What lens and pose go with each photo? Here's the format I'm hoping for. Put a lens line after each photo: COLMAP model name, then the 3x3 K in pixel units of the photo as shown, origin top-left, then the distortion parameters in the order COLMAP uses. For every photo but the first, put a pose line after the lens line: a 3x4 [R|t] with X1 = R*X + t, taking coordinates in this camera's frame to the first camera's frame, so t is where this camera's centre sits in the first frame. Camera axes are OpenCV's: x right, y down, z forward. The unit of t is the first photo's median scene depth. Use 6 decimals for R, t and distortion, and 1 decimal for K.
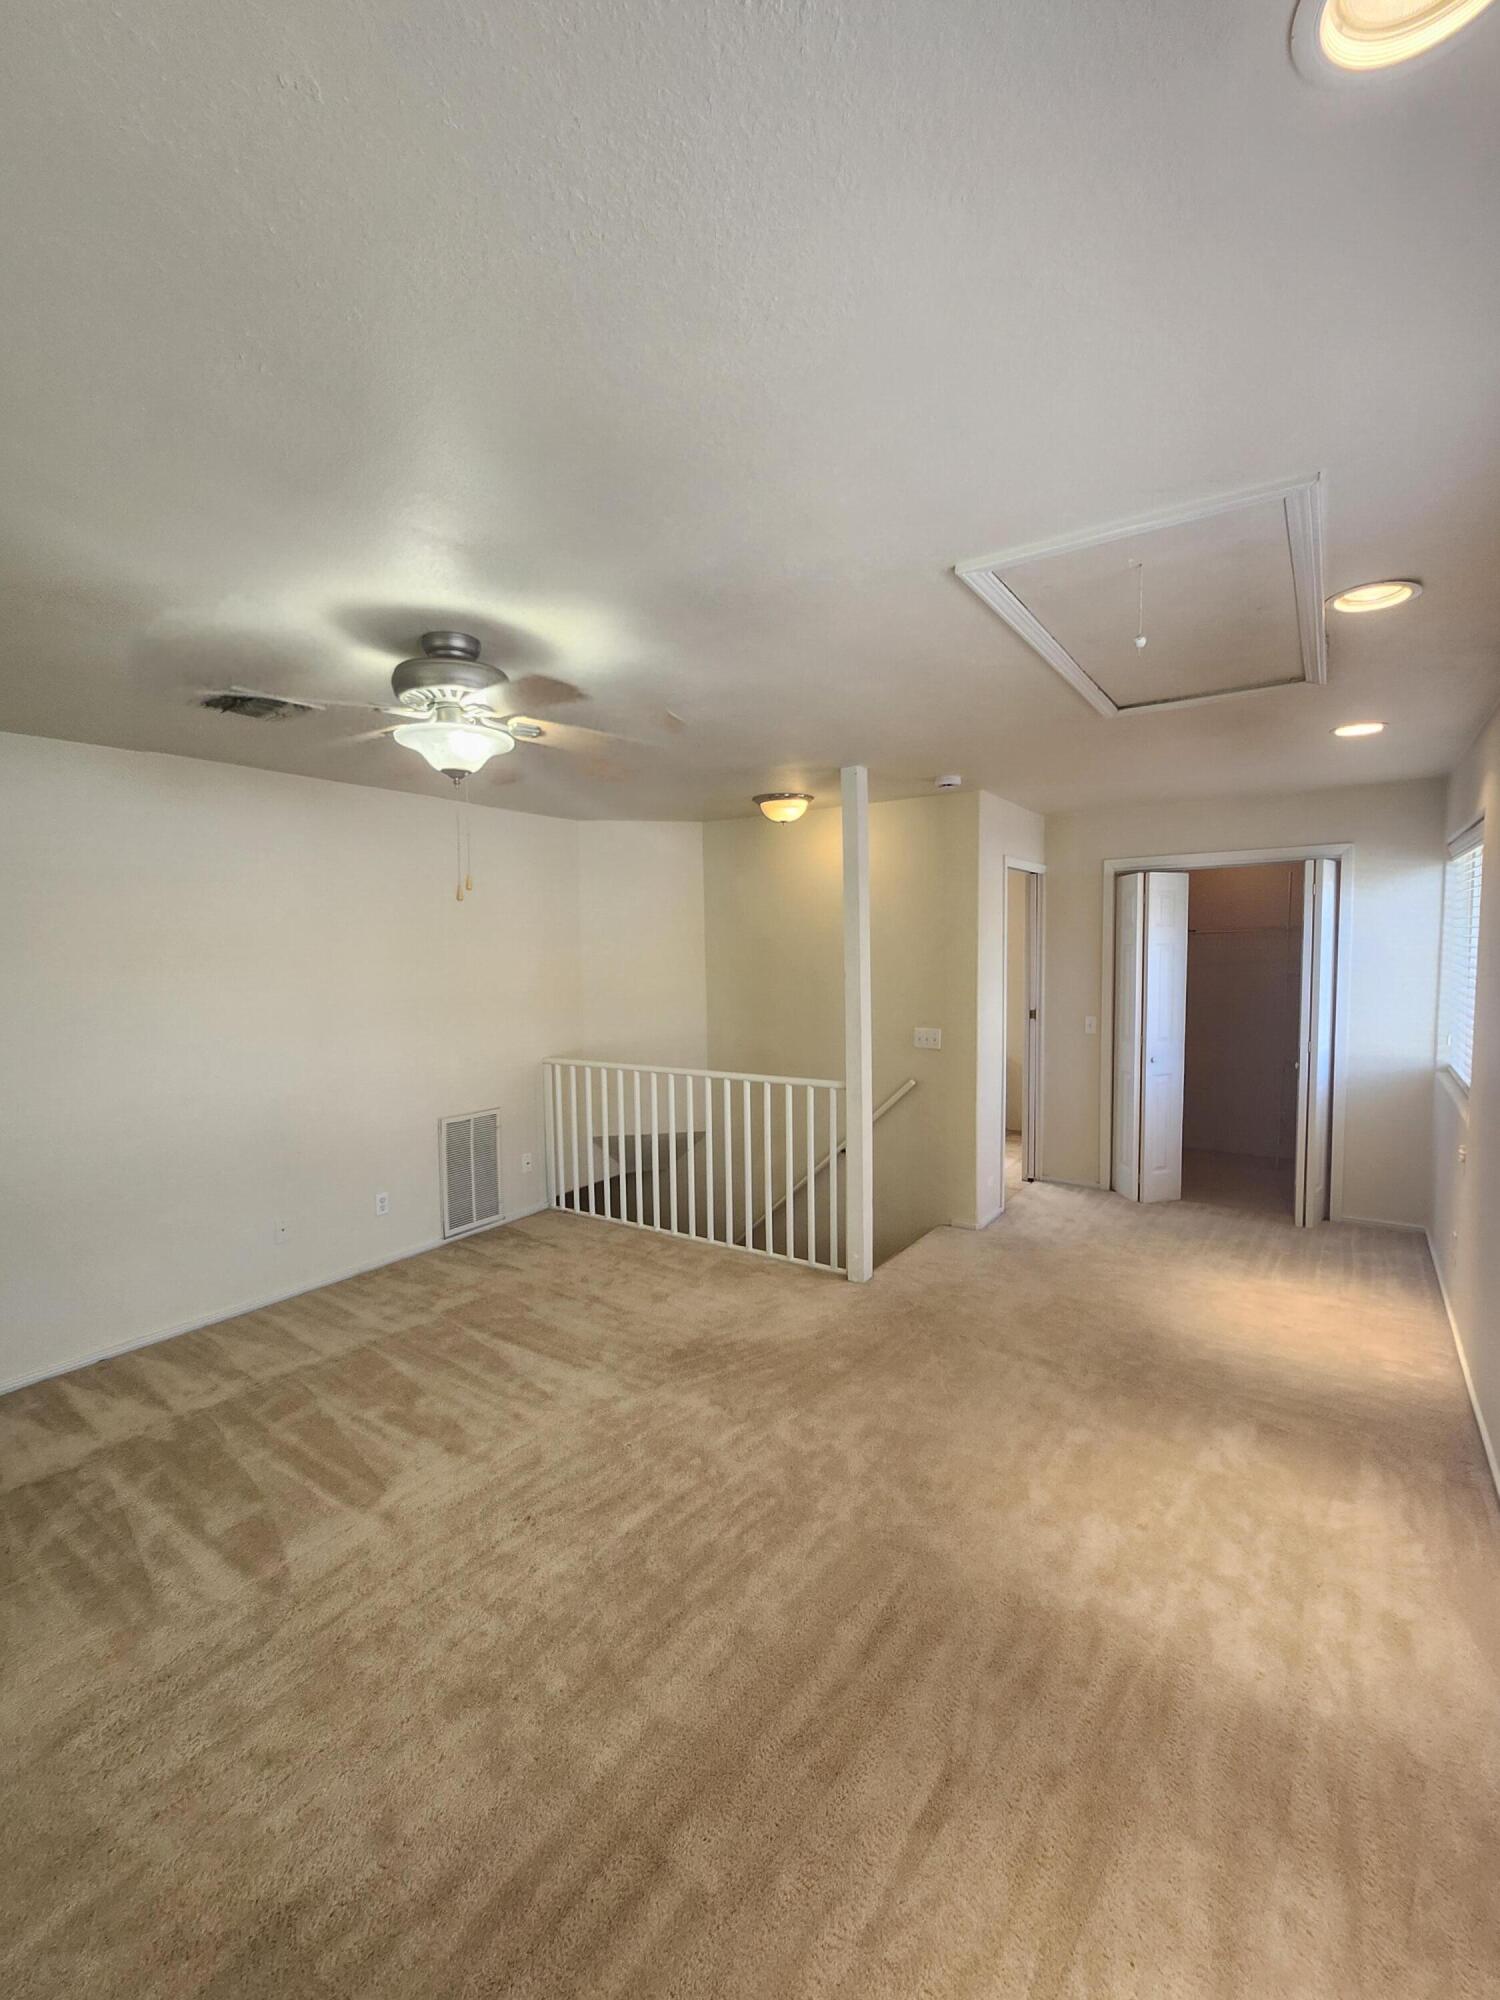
lens RADIAL K [[863.6, 0, 751.5], [0, 863.6, 999.5], [0, 0, 1]] dist [0.001261, -0.000418]
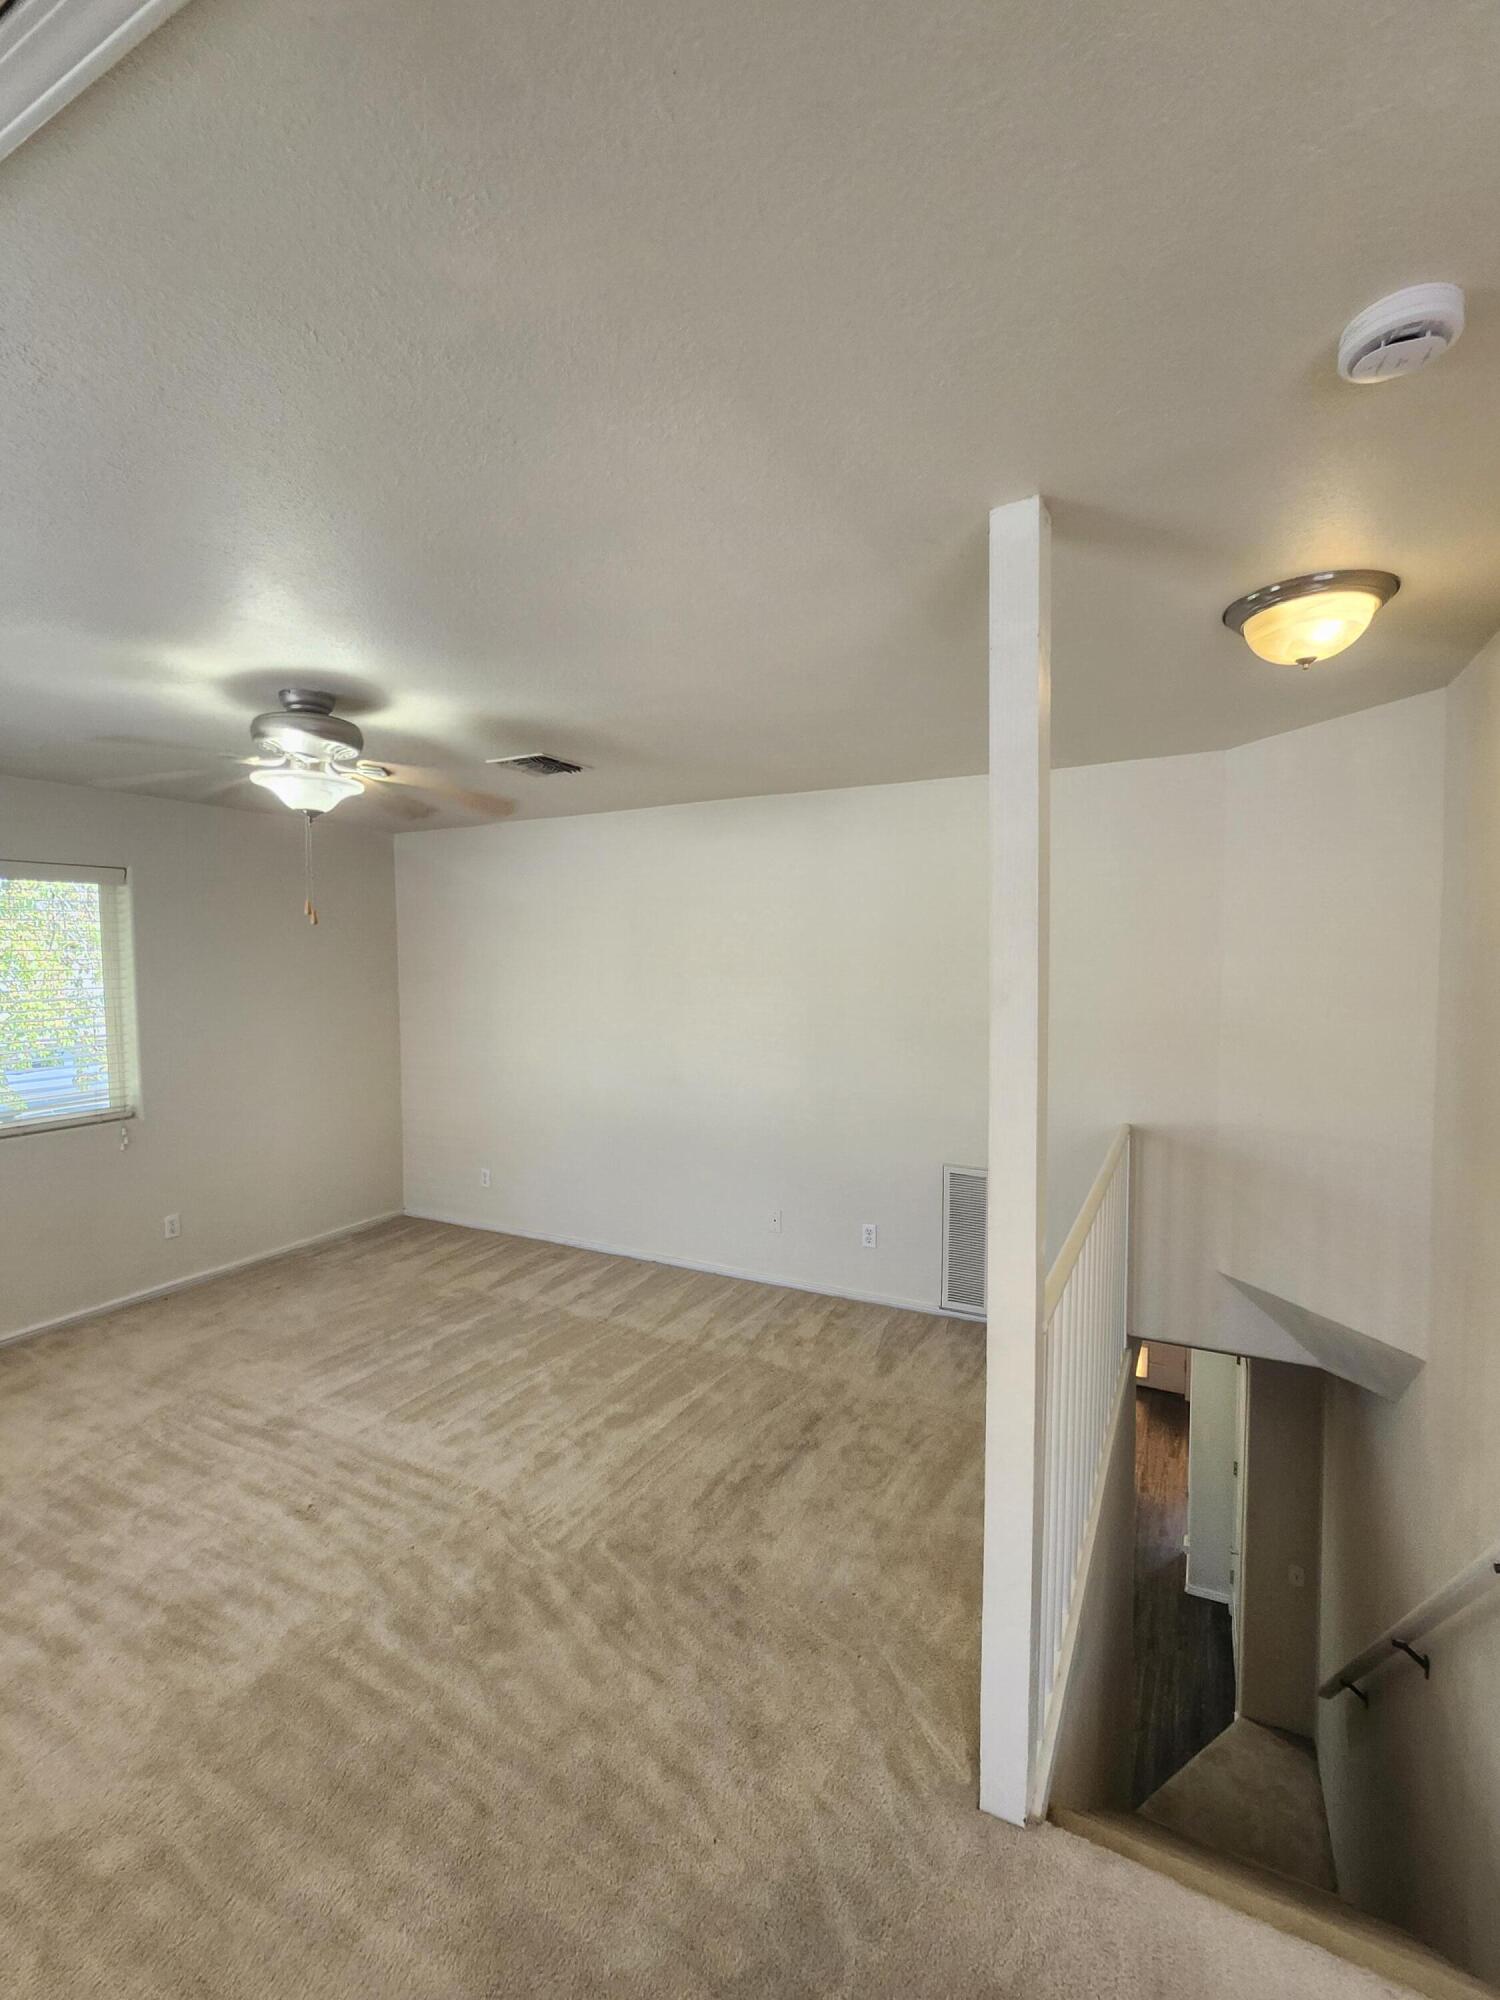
lens RADIAL K [[863.6, 0, 755.3], [0, 863.6, 1009.5], [0, 0, 1]] dist [0.001261, -0.000418]
pose [[0.133134, 0.076297, -0.988157, 0.561877], [-0.061396, 0.995752, 0.068612, -0.069737], [0.989195, 0.051534, 0.137253, 0.962654]]
